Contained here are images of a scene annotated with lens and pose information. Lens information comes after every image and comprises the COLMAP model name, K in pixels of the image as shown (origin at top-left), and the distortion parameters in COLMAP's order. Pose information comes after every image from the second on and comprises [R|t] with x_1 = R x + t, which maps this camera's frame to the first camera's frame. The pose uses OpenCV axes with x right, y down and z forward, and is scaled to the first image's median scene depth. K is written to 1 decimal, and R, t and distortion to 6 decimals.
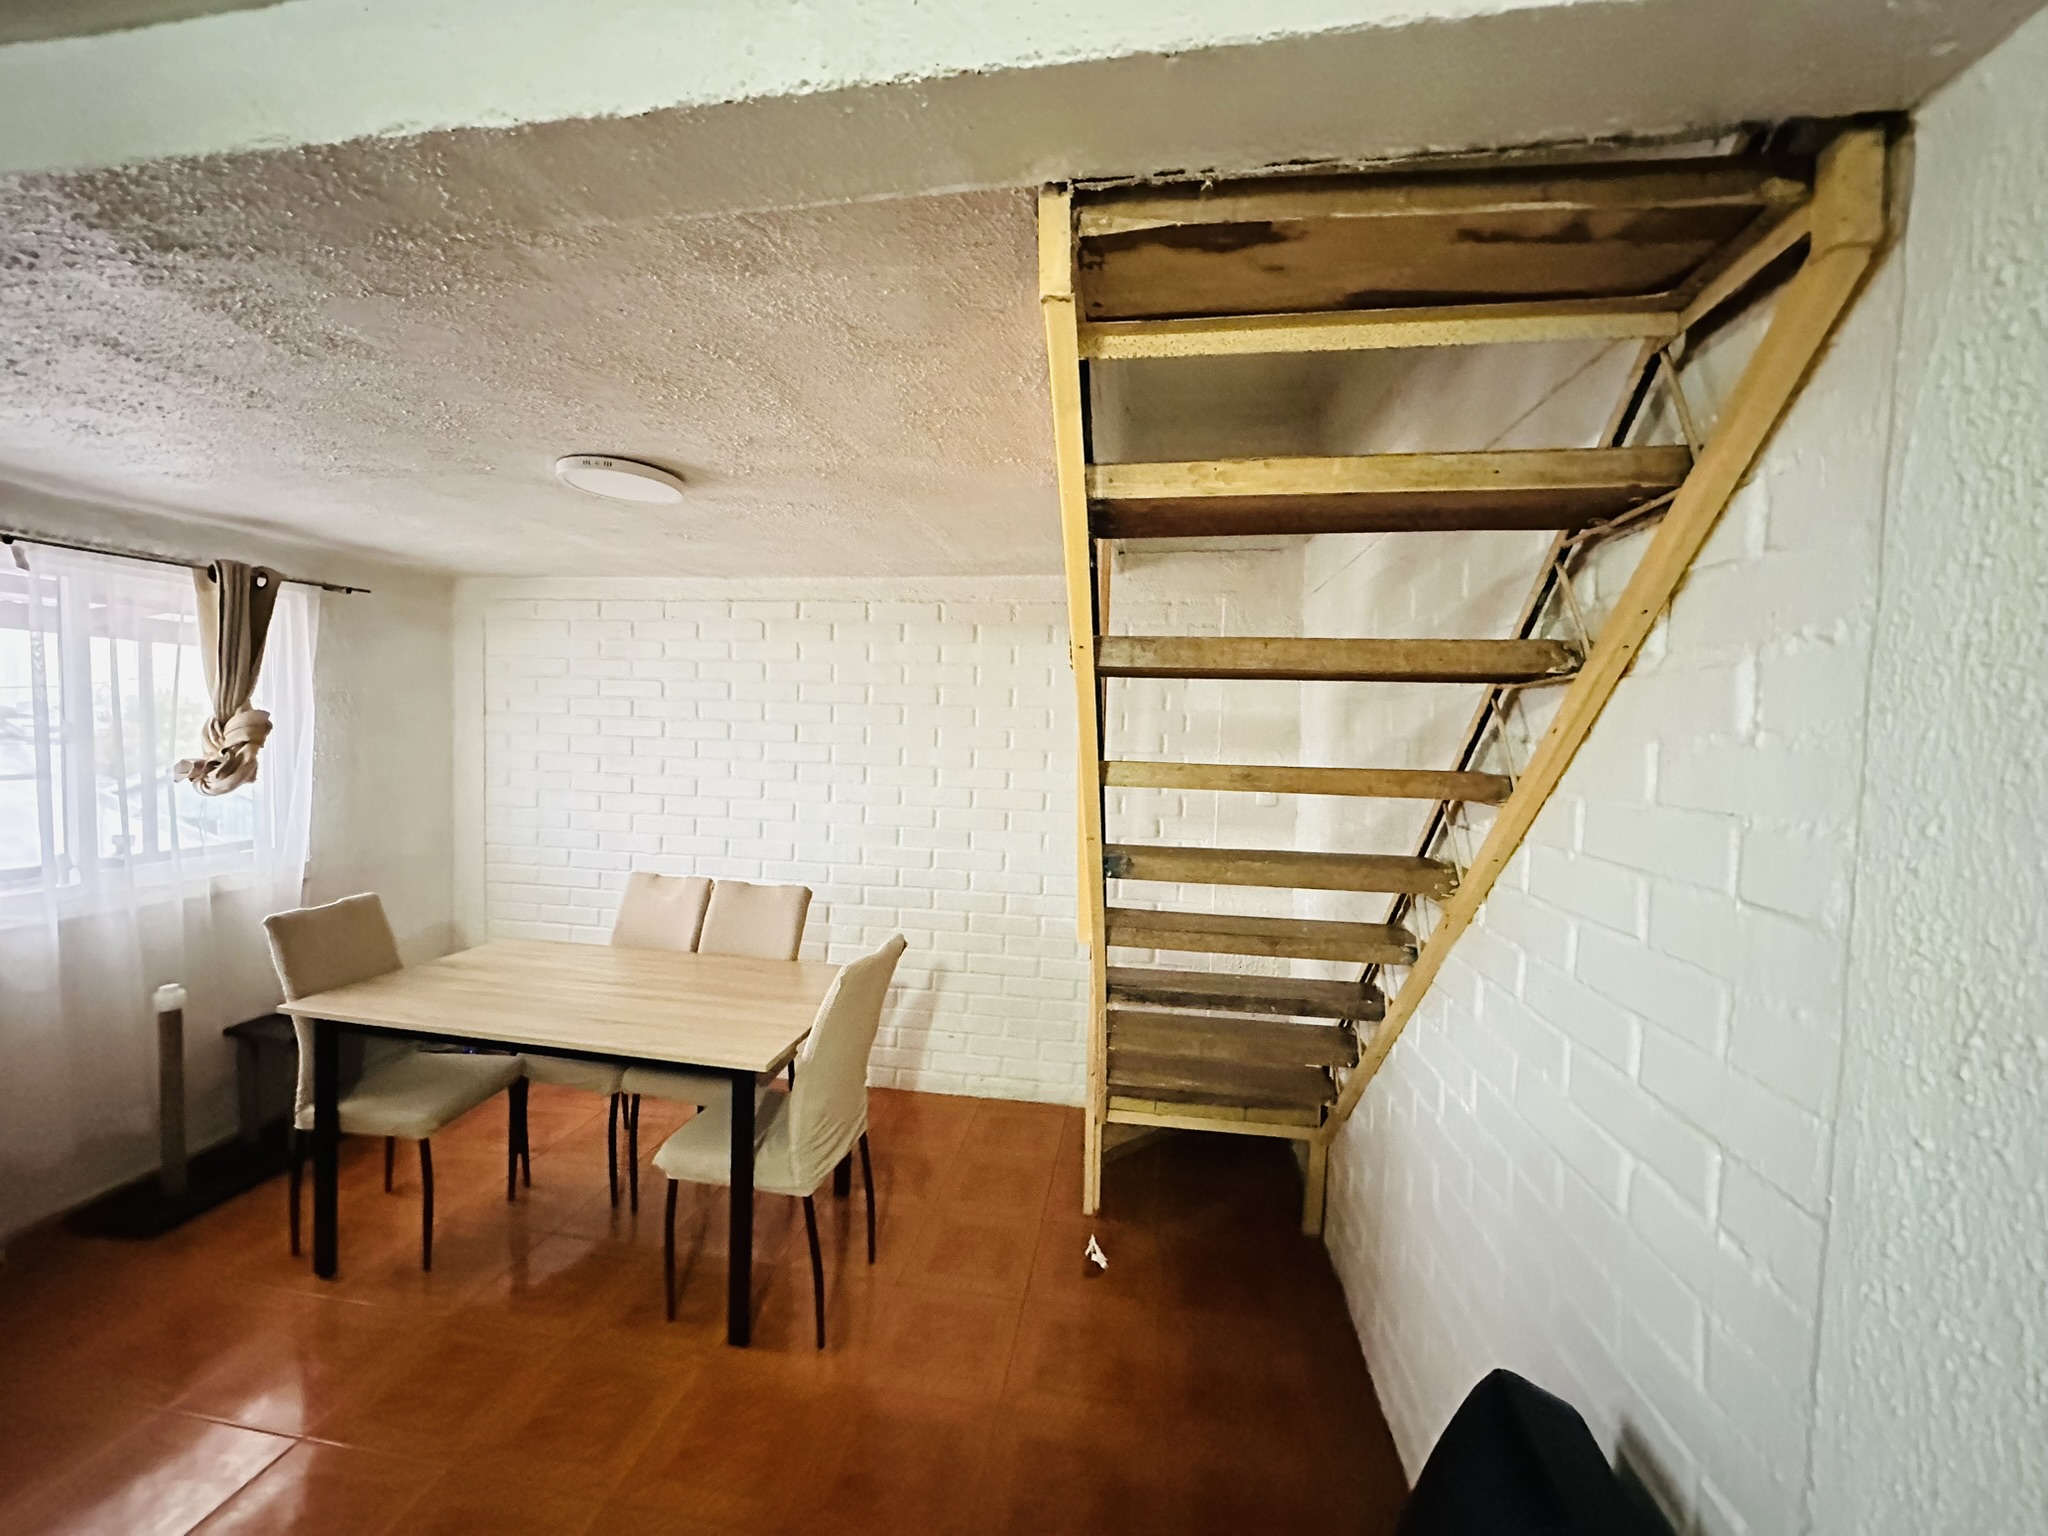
lens RADIAL K [[854.7, 0, 1024.0], [0, 854.7, 768.0], [0, 0, 1]] dist [0.000365, -0.001120]
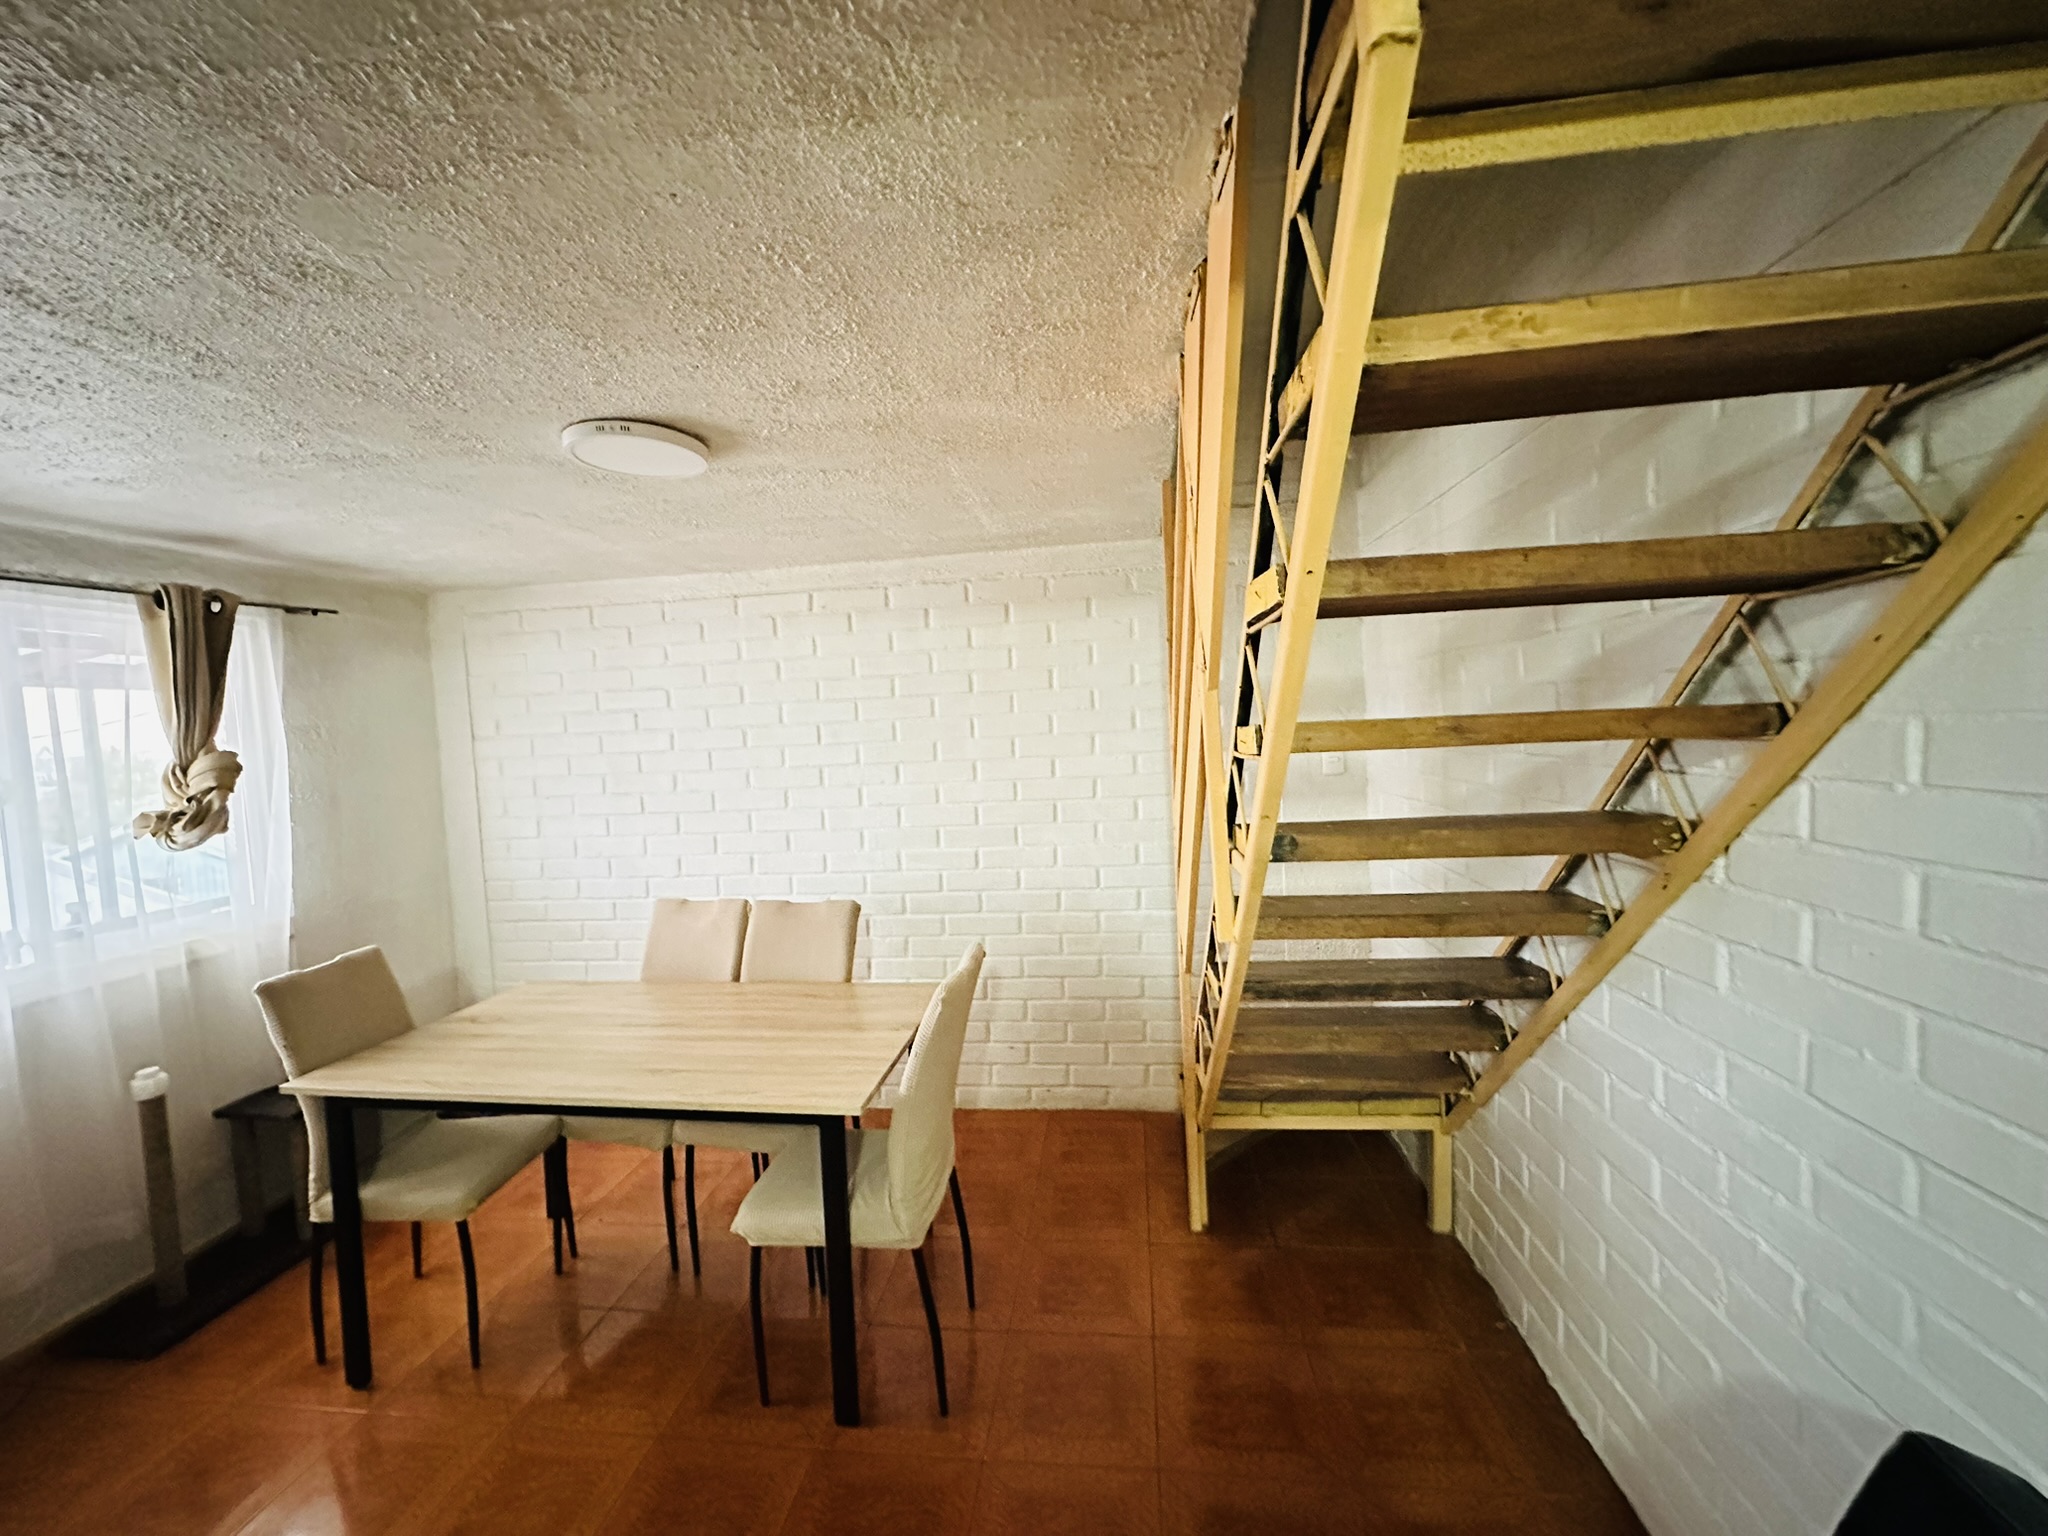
lens RADIAL K [[854.7, 0, 1024.0], [0, 854.7, 768.0], [0, 0, 1]] dist [0.000365, -0.001120]
pose [[0.996720, -0.075454, 0.029248, -0.108850], [0.075246, 0.997132, 0.008123, 0.005773], [-0.029777, -0.005896, 0.999539, 0.100421]]
